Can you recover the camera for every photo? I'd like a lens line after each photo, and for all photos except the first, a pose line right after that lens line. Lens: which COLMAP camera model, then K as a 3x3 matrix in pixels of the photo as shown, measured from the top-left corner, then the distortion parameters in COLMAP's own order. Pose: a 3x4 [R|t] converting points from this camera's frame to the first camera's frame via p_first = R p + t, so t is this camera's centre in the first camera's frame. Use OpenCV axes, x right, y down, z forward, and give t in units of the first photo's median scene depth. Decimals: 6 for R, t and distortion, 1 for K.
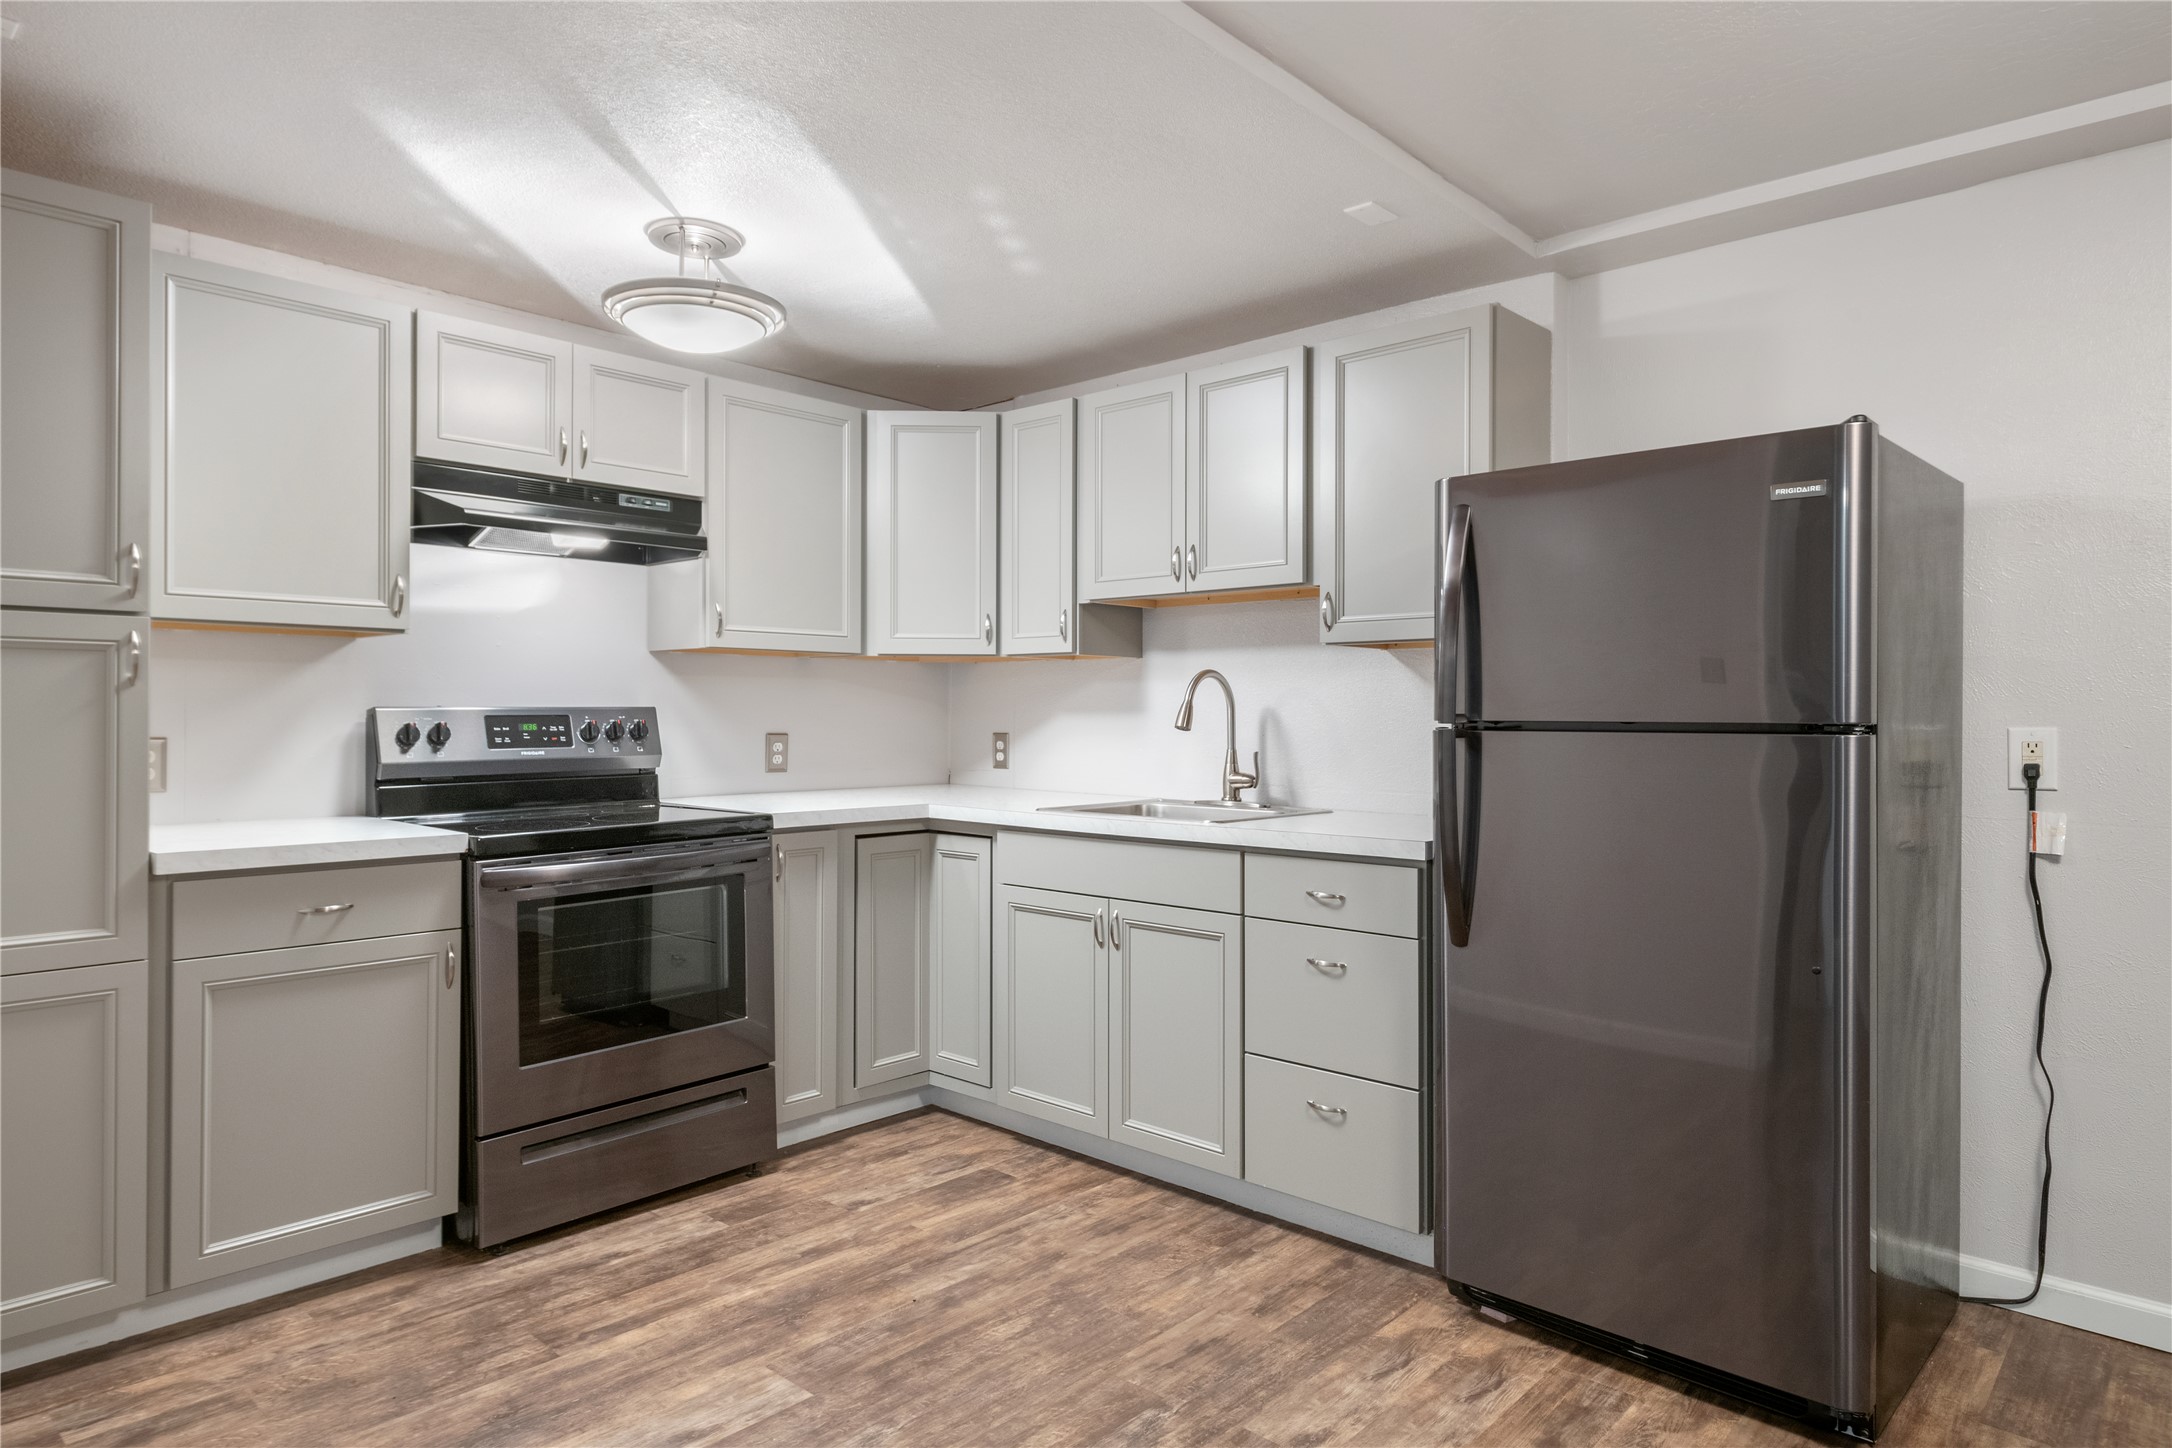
lens RADIAL K [[1283.0, 0, 1083.2], [0, 1283.0, 721.6], [0, 0, 1]] dist [0.015241, -0.002710]
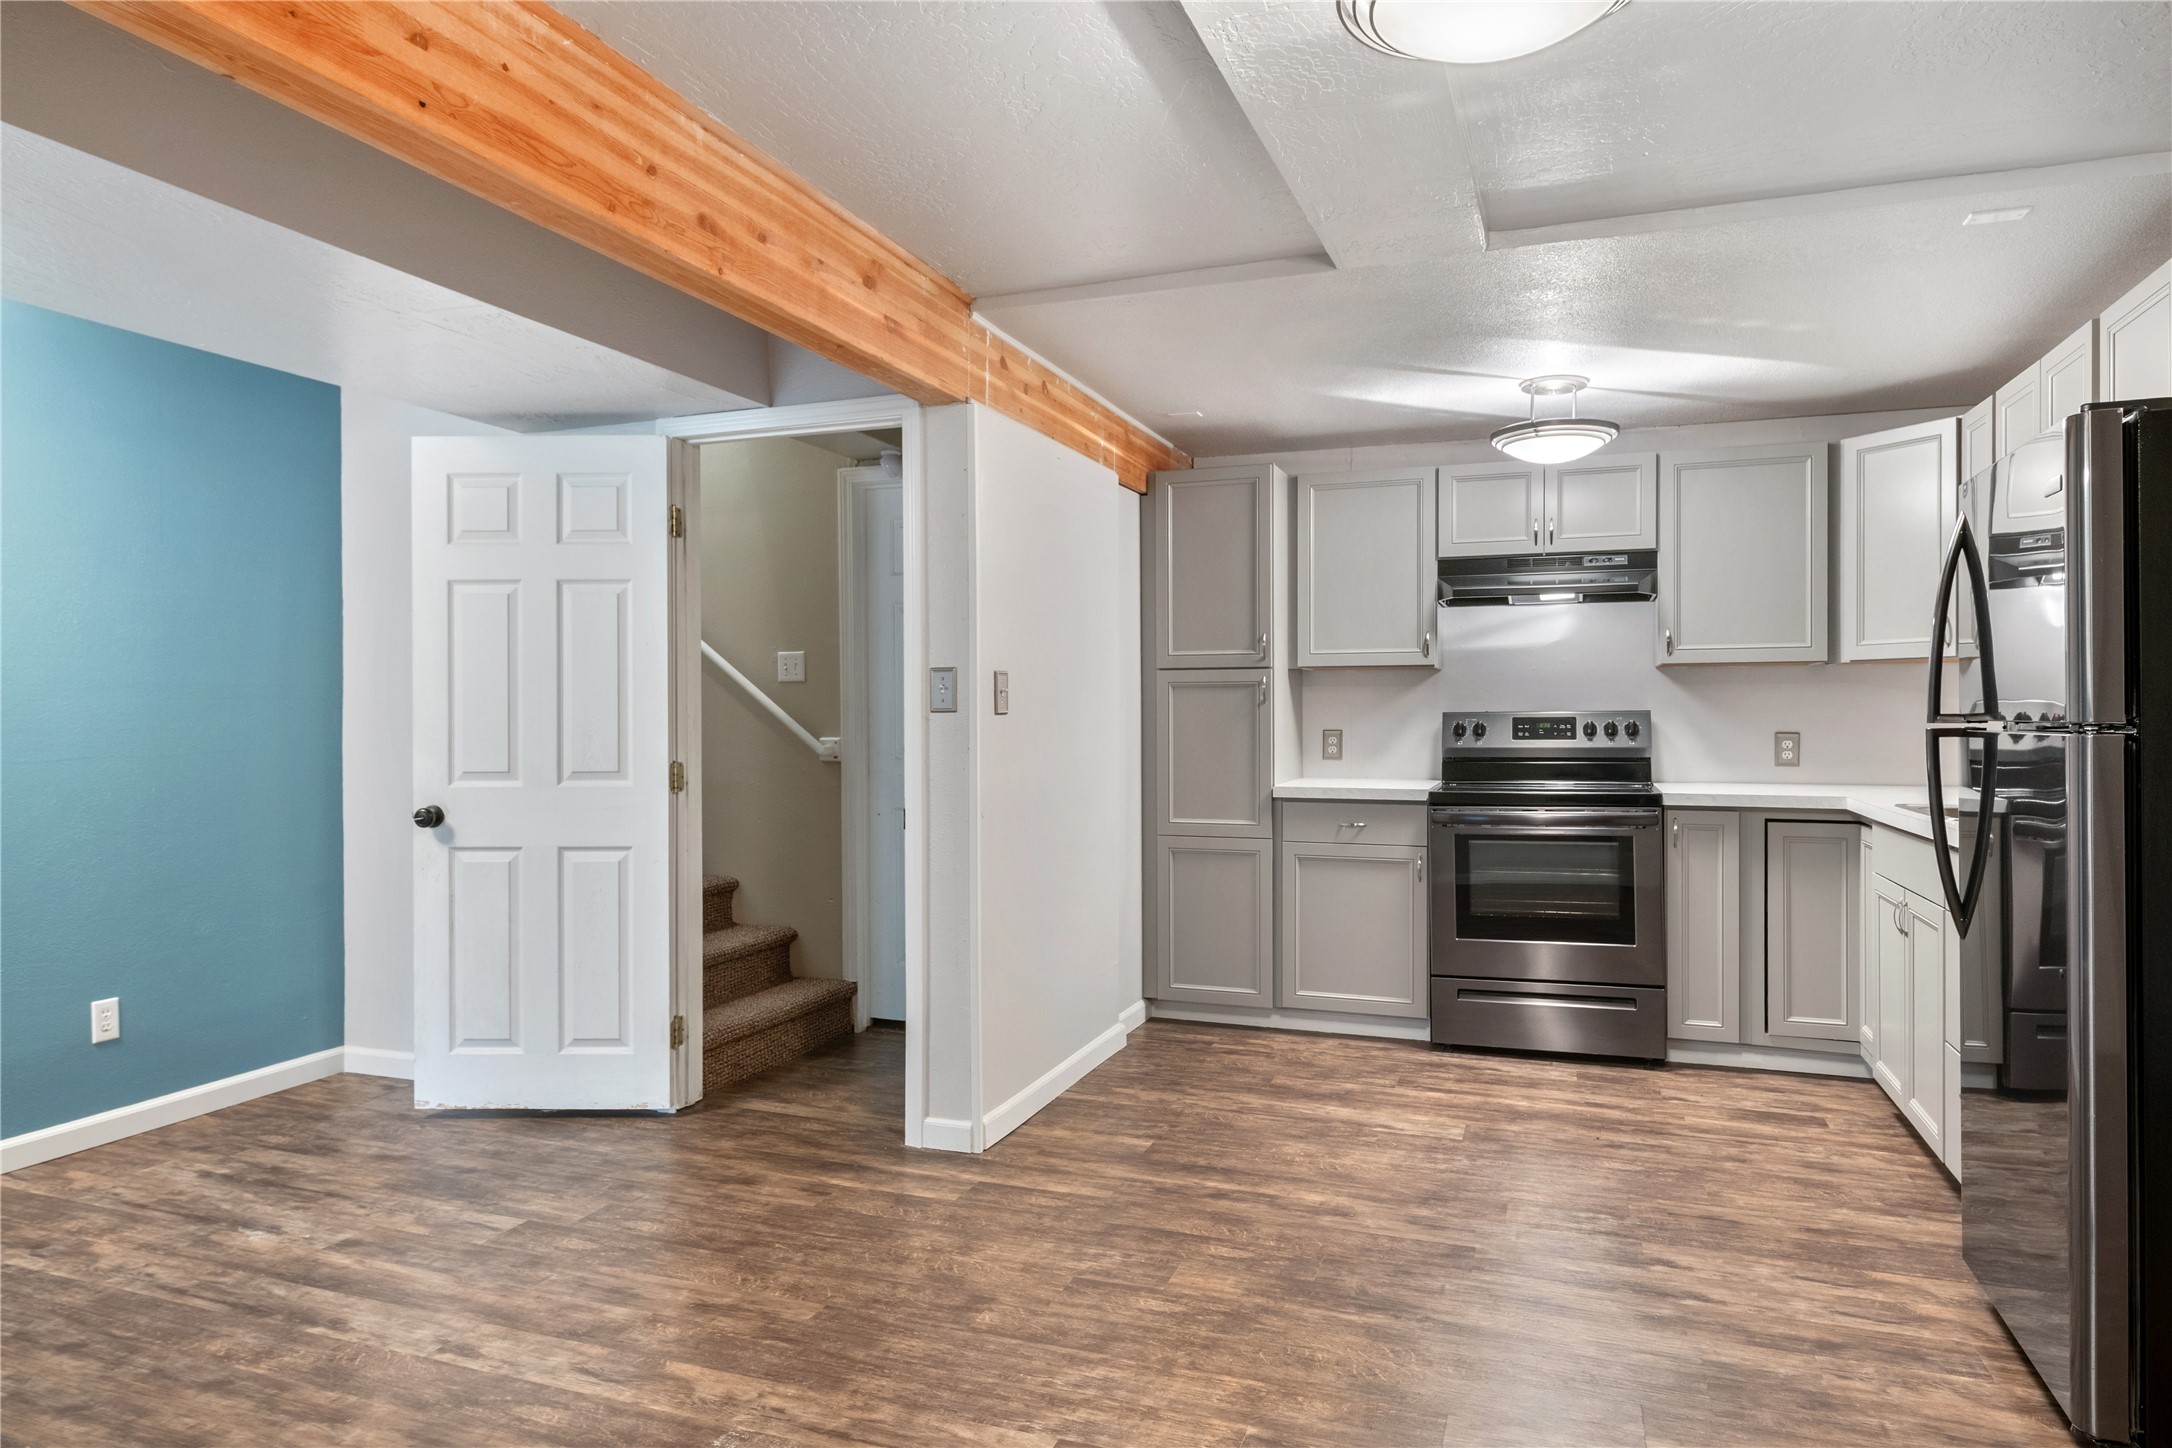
lens RADIAL K [[1283.0, 0, 1078.5], [0, 1283.0, 721.3], [0, 0, 1]] dist [0.015241, -0.002710]
pose [[0.395442, 0.001918, -0.918489, 0.781255], [-0.002821, 0.999996, 0.000874, 0.000118], [0.918487, 0.002246, 0.395446, -0.055450]]
